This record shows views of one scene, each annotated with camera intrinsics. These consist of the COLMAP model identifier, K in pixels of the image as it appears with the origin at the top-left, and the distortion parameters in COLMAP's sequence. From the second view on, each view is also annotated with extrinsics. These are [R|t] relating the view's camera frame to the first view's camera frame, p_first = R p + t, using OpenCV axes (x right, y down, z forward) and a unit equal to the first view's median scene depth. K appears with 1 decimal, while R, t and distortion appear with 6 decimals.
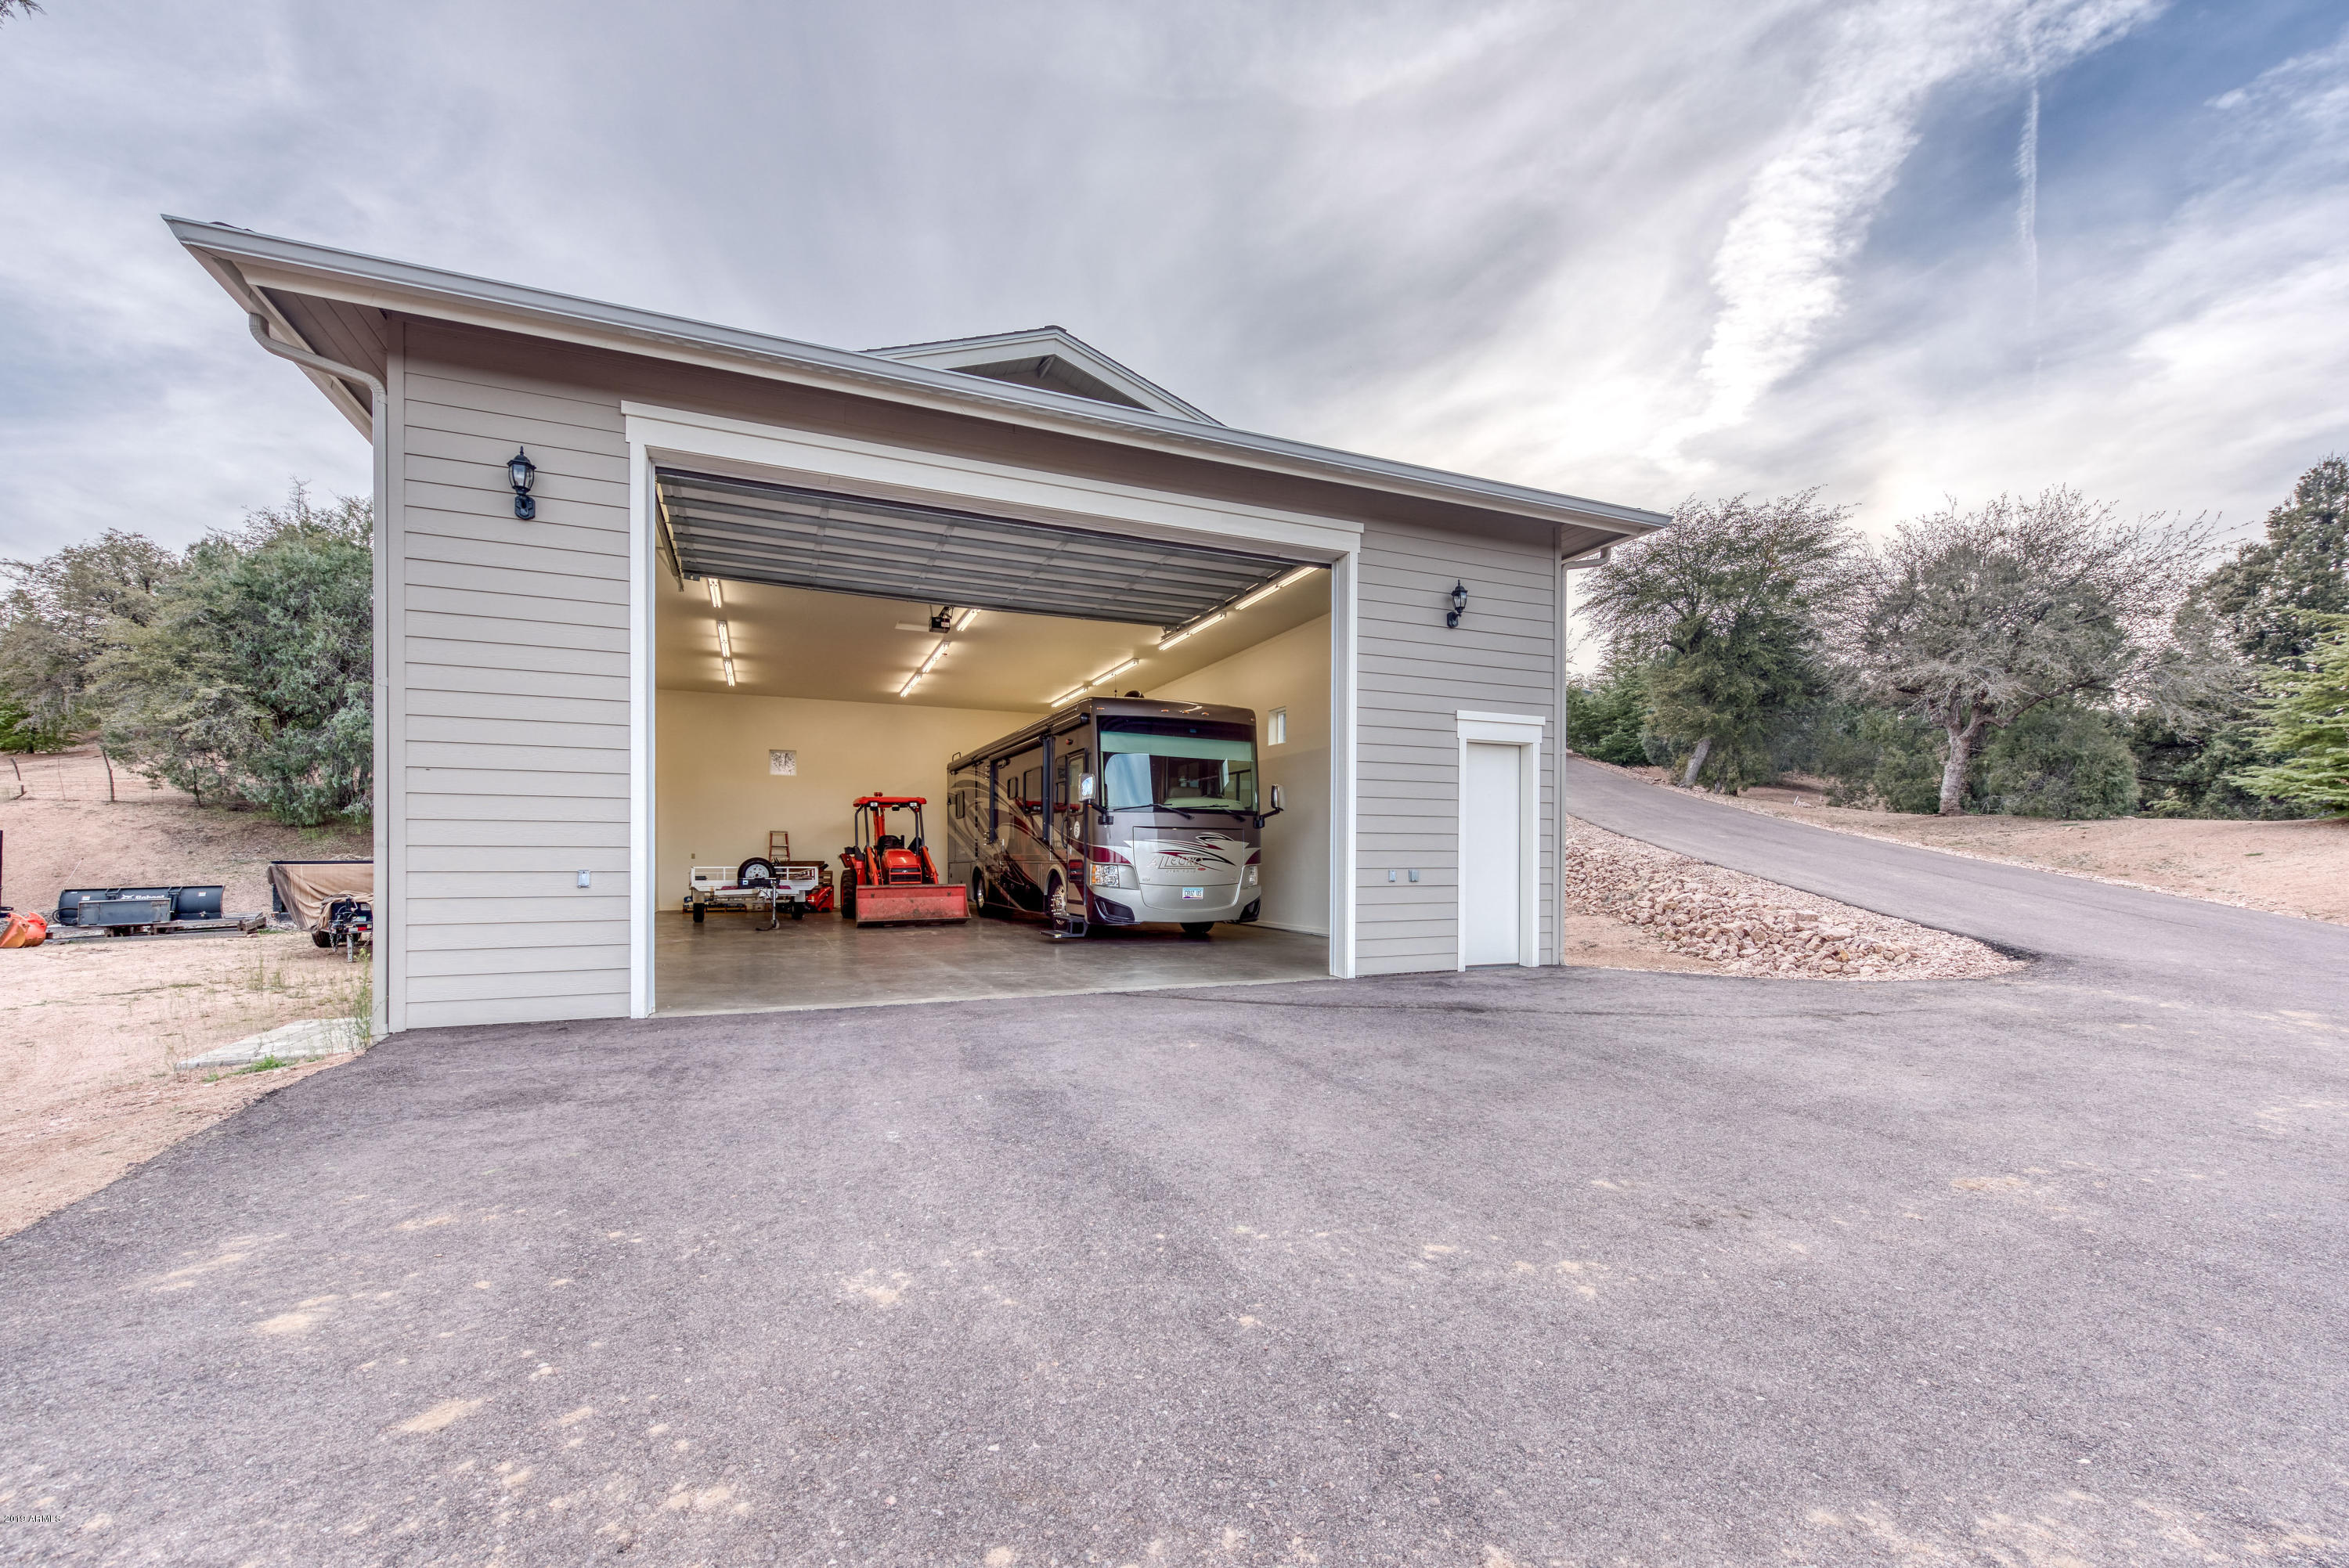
lens RADIAL K [[953.5, 0, 1169.8], [0, 953.5, 850.2], [0, 0, 1]] dist [0.000439, -0.000109]
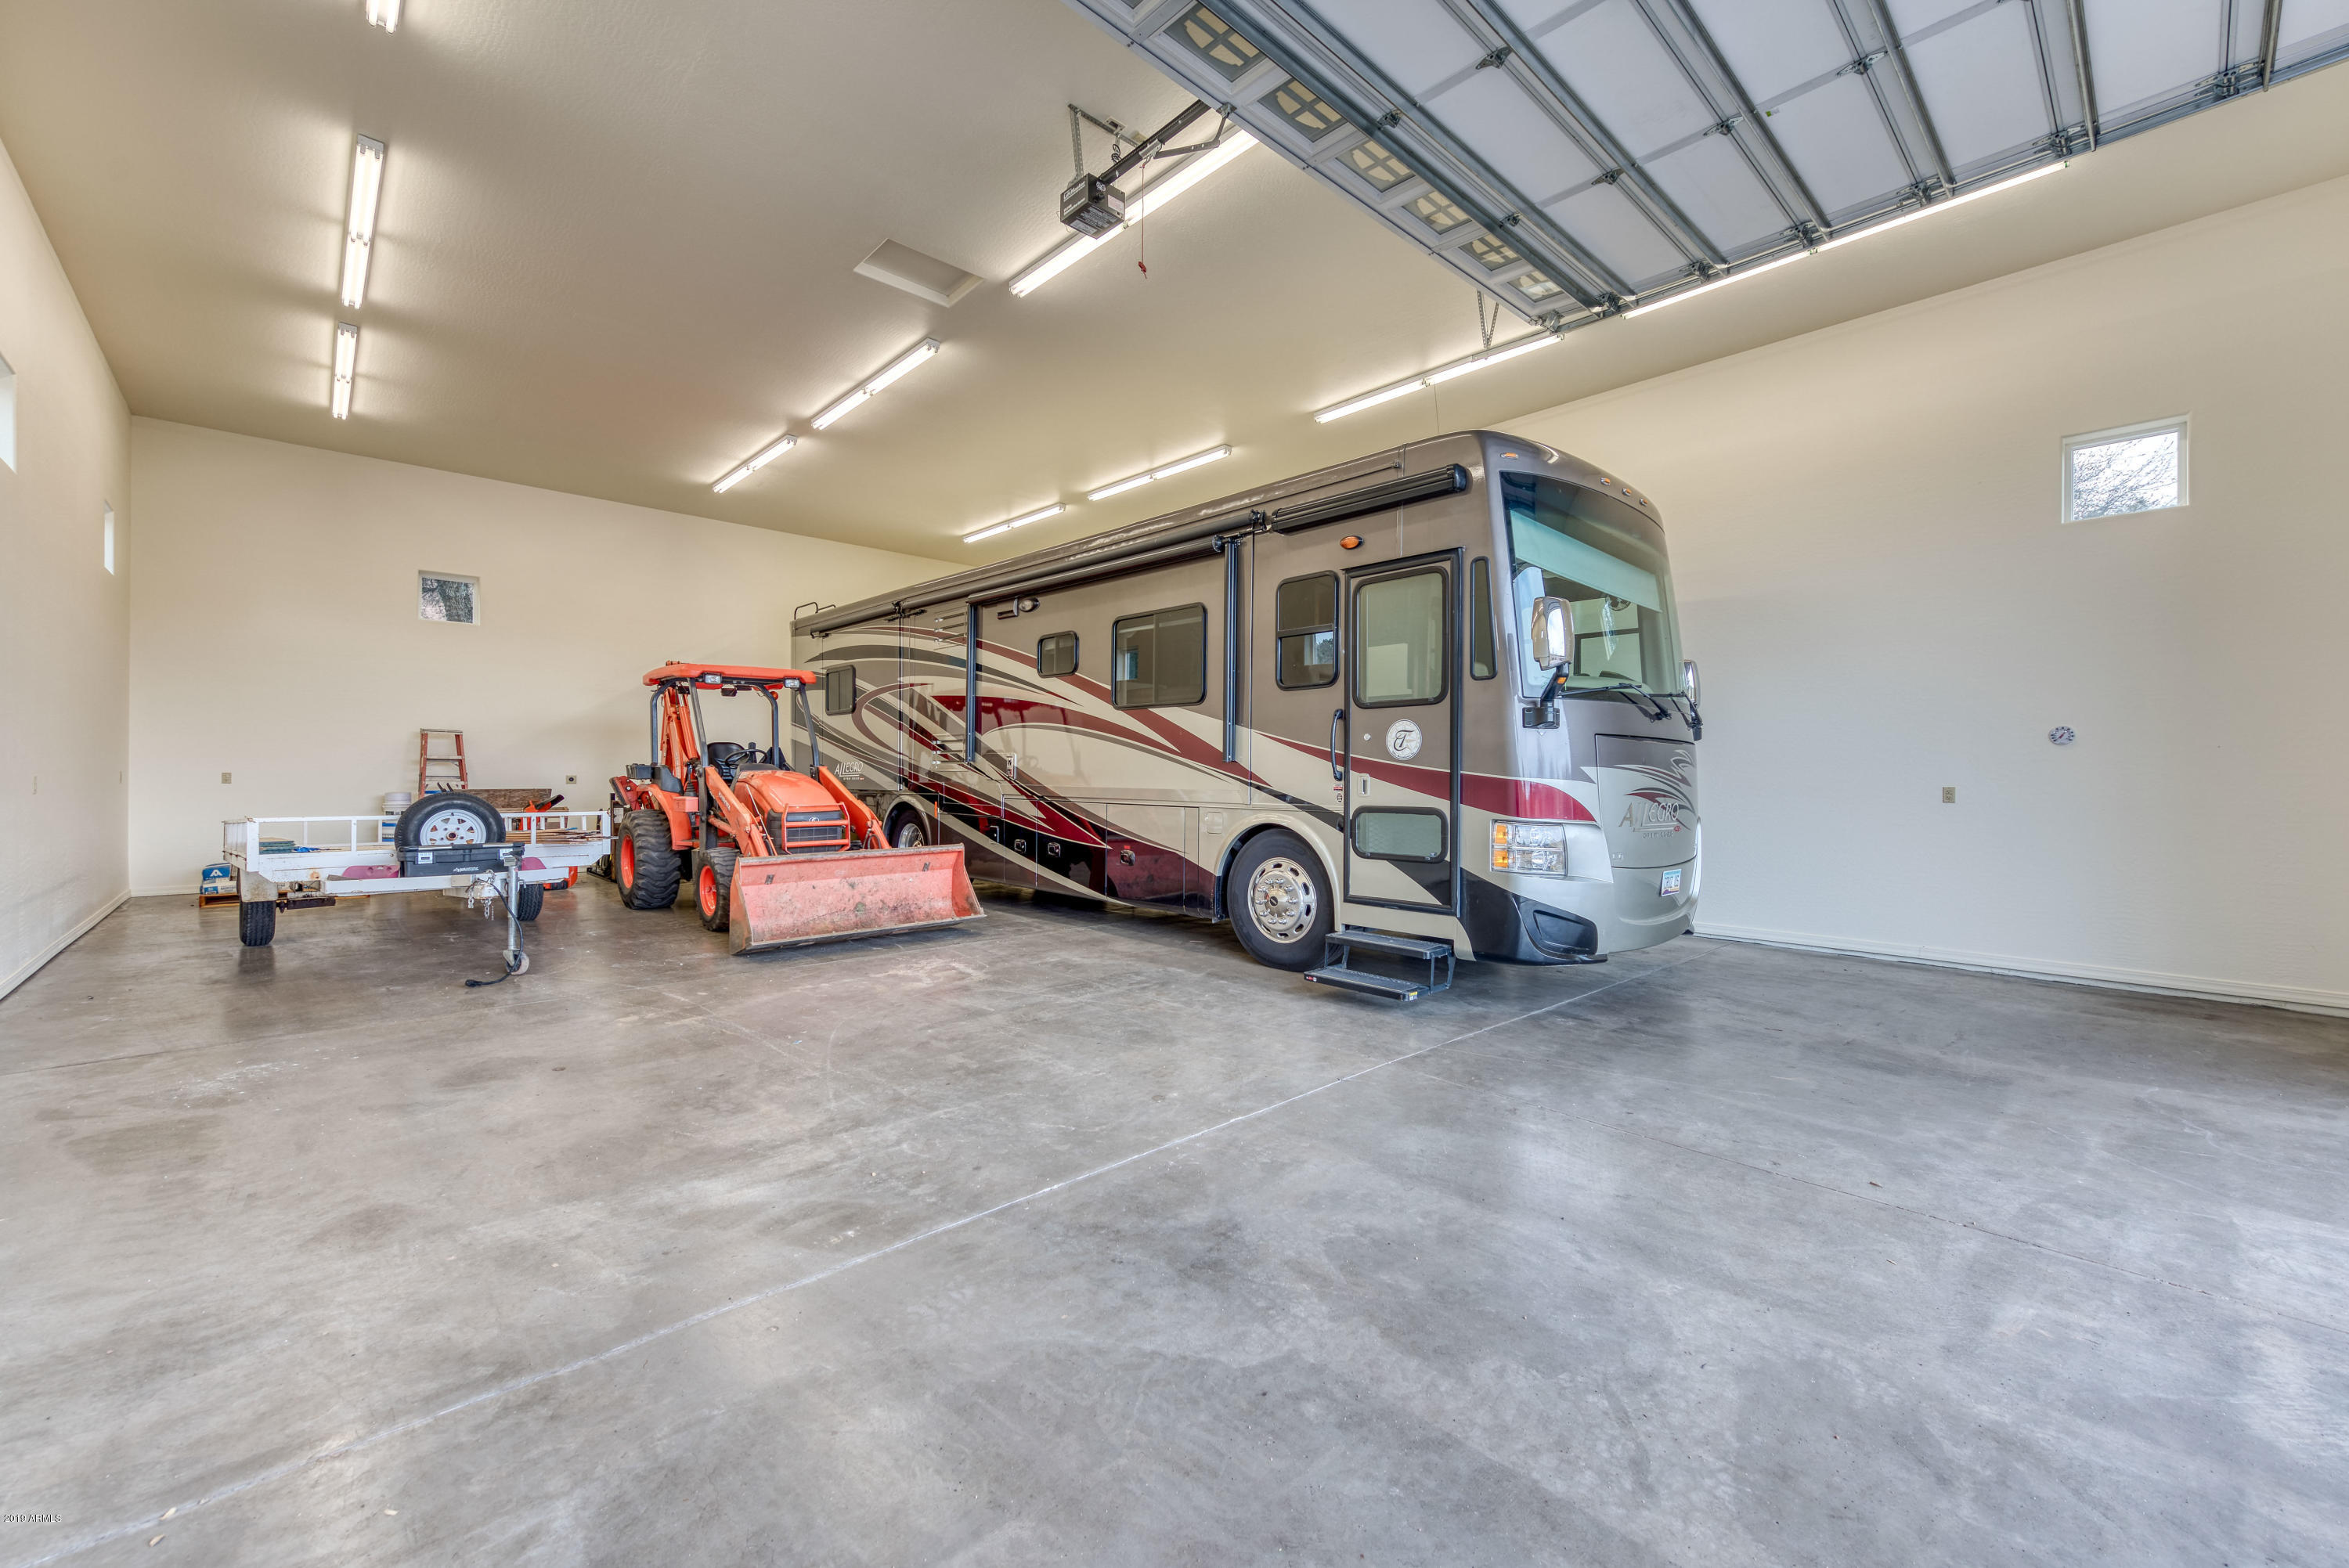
lens RADIAL K [[936.5, 0, 1185.2], [0, 936.5, 755.2], [0, 0, 1]] dist [0.003302, -0.000504]
pose [[0.938422, 0.011317, 0.345307, -0.245354], [-0.009146, 0.999927, -0.007915, -0.006885], [-0.345371, 0.004269, 0.938457, 0.457209]]
